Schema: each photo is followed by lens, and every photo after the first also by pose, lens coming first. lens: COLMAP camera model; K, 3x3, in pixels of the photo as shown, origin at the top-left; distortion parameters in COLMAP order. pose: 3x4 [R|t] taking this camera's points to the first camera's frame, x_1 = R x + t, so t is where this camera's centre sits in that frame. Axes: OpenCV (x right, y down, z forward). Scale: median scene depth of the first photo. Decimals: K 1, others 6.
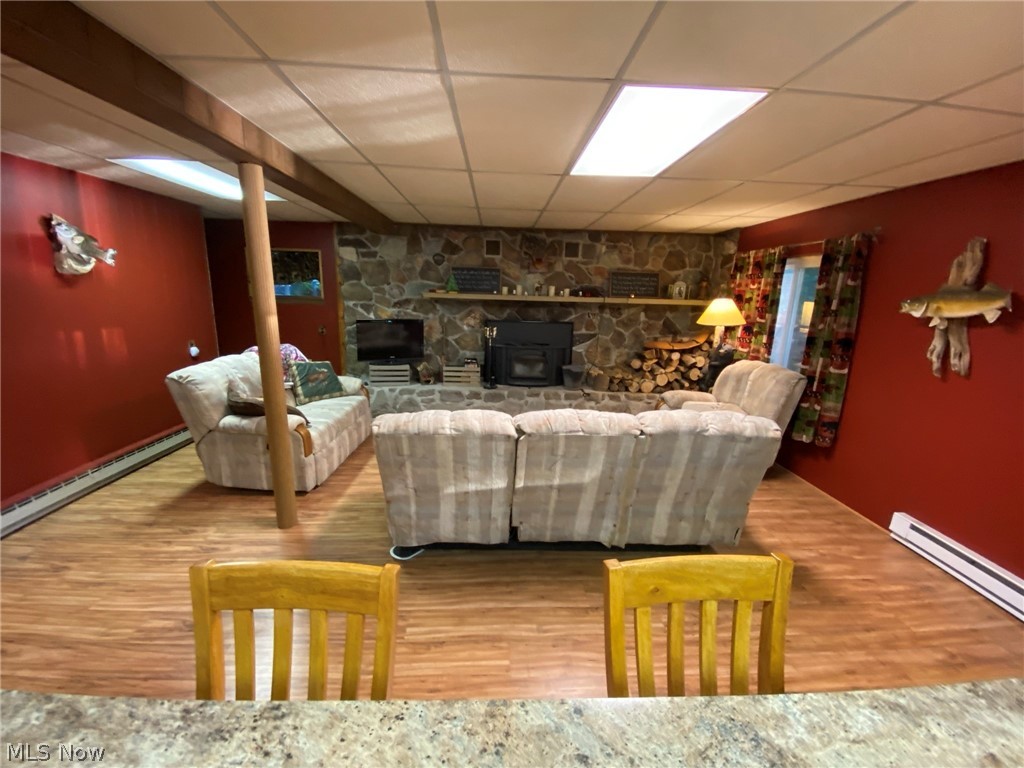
lens RADIAL K [[419.0, 0, 519.5], [0, 419.0, 385.9], [0, 0, 1]] dist [-0.032850, -0.002892]
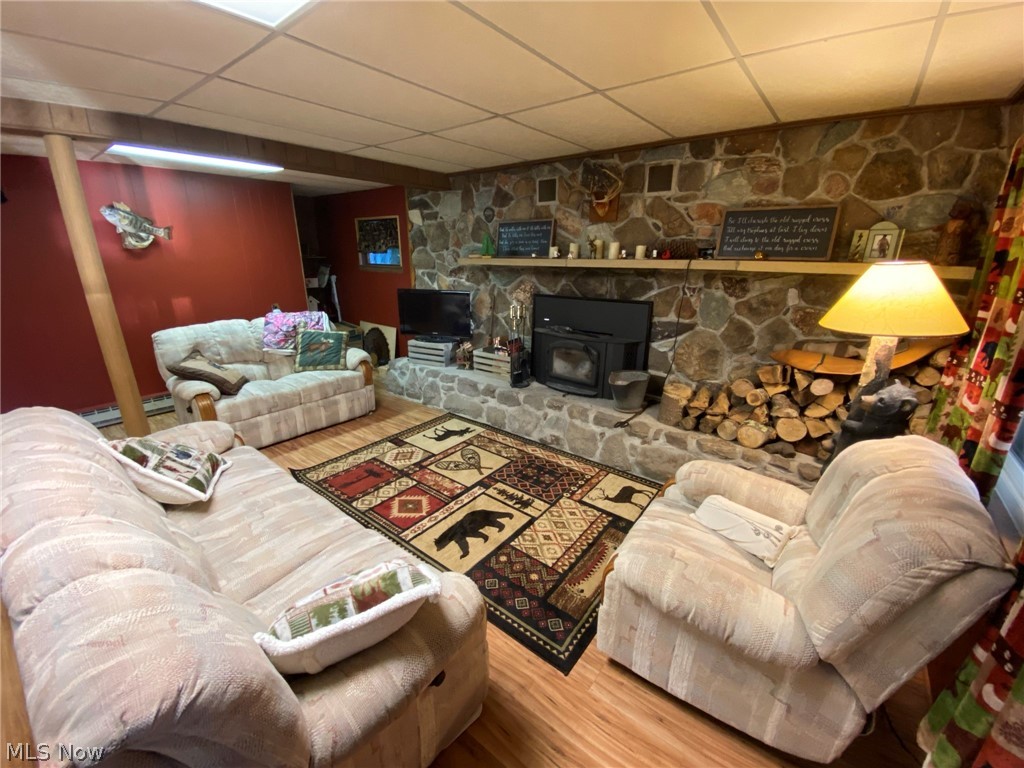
lens RADIAL K [[419.0, 0, 506.1], [0, 419.0, 393.9], [0, 0, 1]] dist [-0.032850, -0.002892]
pose [[0.750418, 0.180323, -0.635890, 0.388240], [-0.127190, 0.983481, 0.128794, -0.074071], [0.648610, -0.015771, 0.760958, 0.410156]]
